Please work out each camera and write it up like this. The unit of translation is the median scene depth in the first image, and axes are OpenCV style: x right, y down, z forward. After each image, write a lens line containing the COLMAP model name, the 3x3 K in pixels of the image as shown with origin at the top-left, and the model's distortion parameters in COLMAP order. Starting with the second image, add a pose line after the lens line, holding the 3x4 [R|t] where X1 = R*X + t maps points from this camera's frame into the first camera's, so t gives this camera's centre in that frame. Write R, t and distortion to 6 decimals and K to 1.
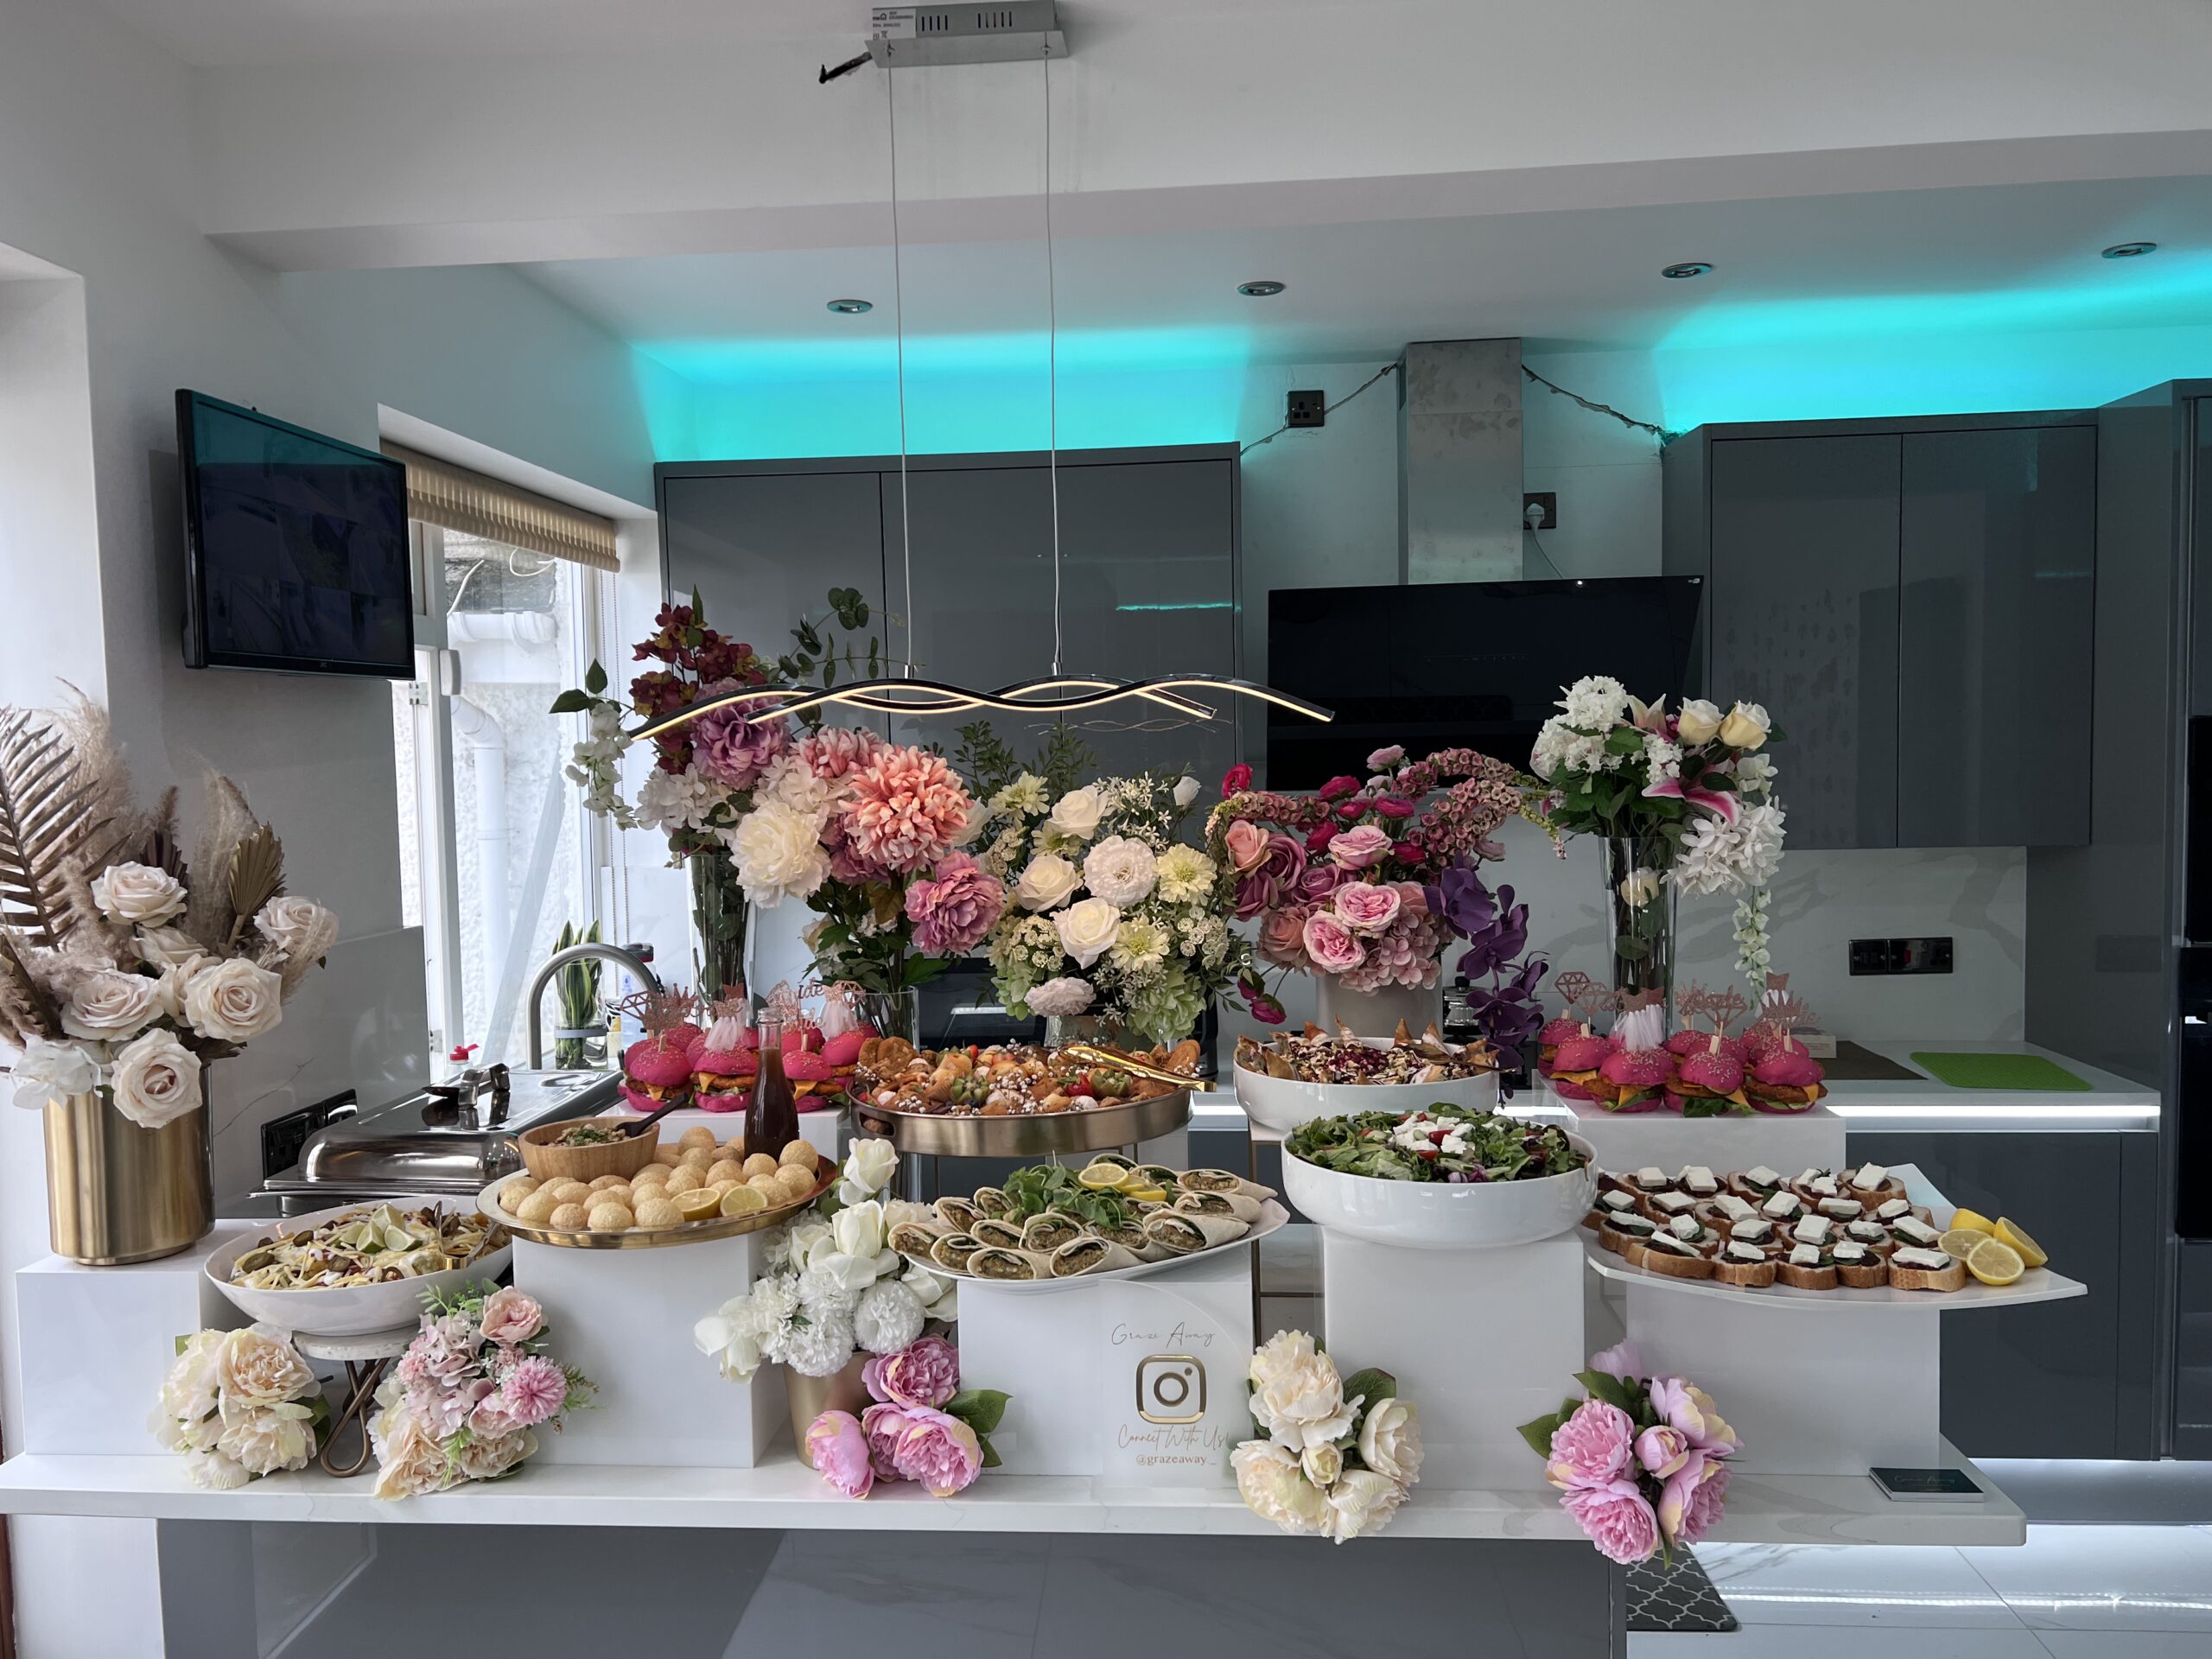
lens RADIAL K [[1672.0, 0, 1064.3], [0, 1672.0, 826.3], [0, 0, 1]] dist [0.082786, -0.108067]
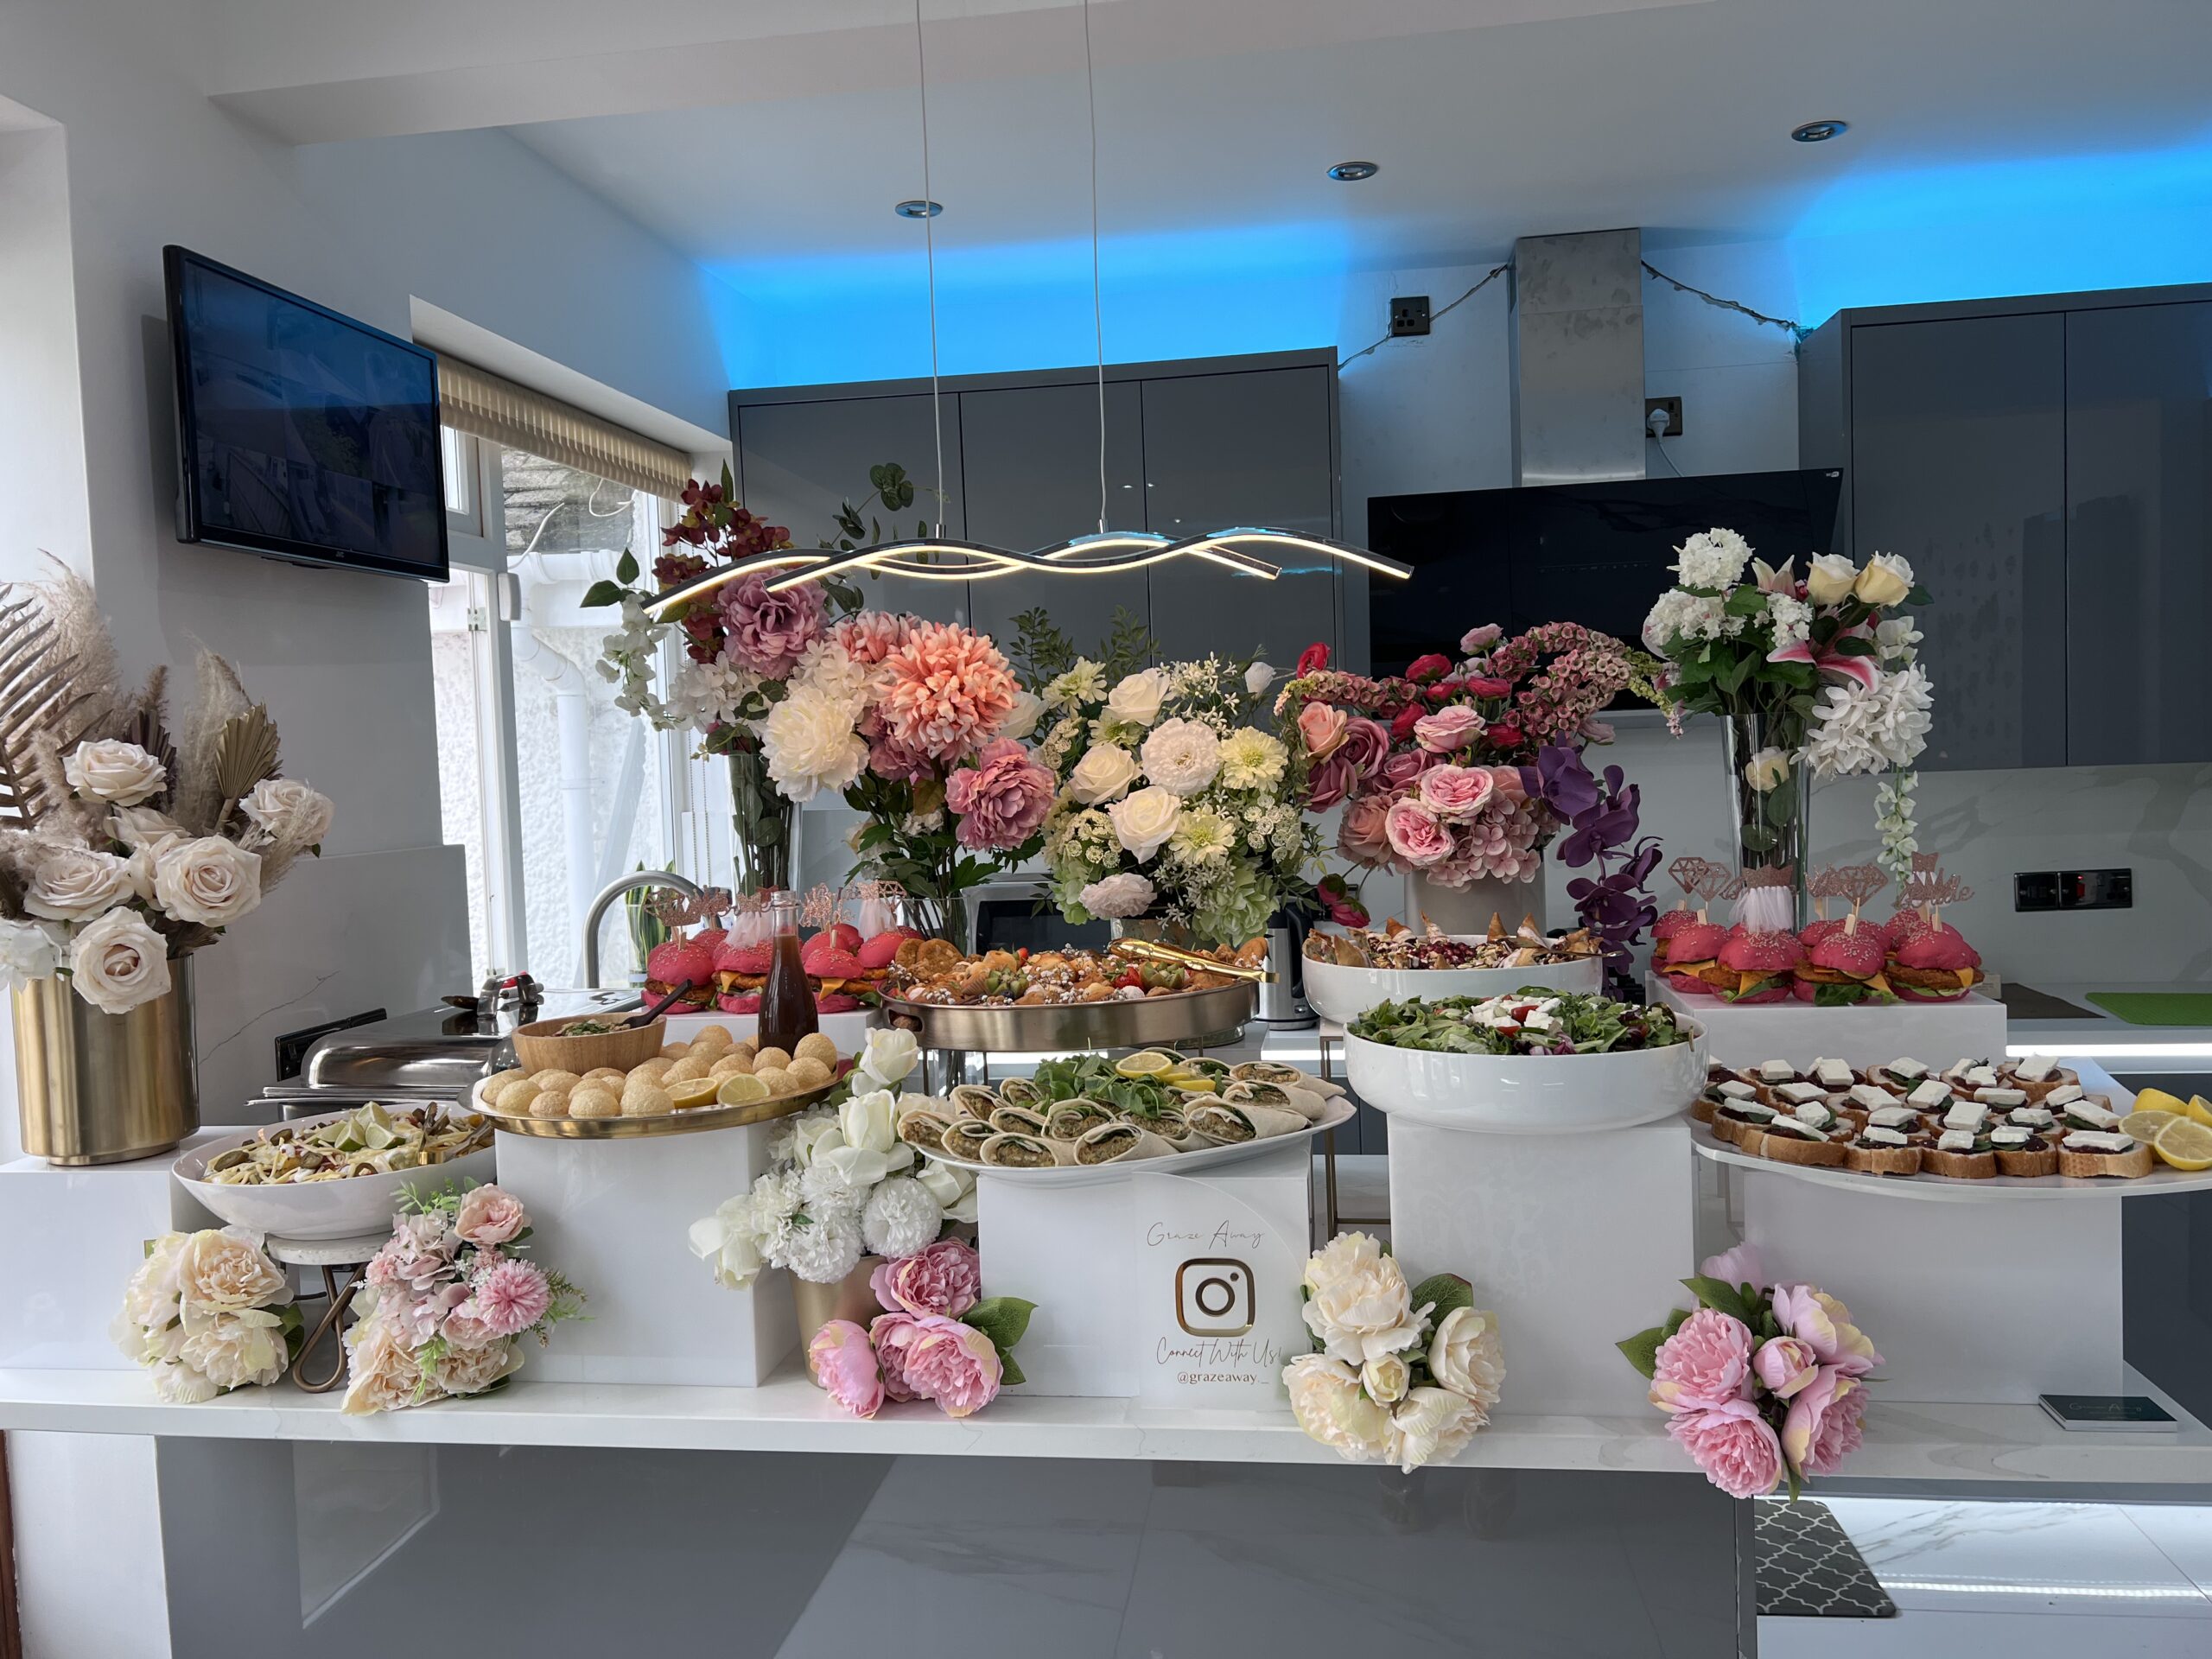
lens RADIAL K [[1650.6, 0, 1106.0], [0, 1650.6, 829.5], [0, 0, 1]] dist [0.072838, -0.088321]
pose [[0.997783, -0.012120, -0.065433, 0.058835], [0.011467, 0.999881, -0.010343, 0.087260], [0.065550, 0.009570, 0.997803, 0.115031]]
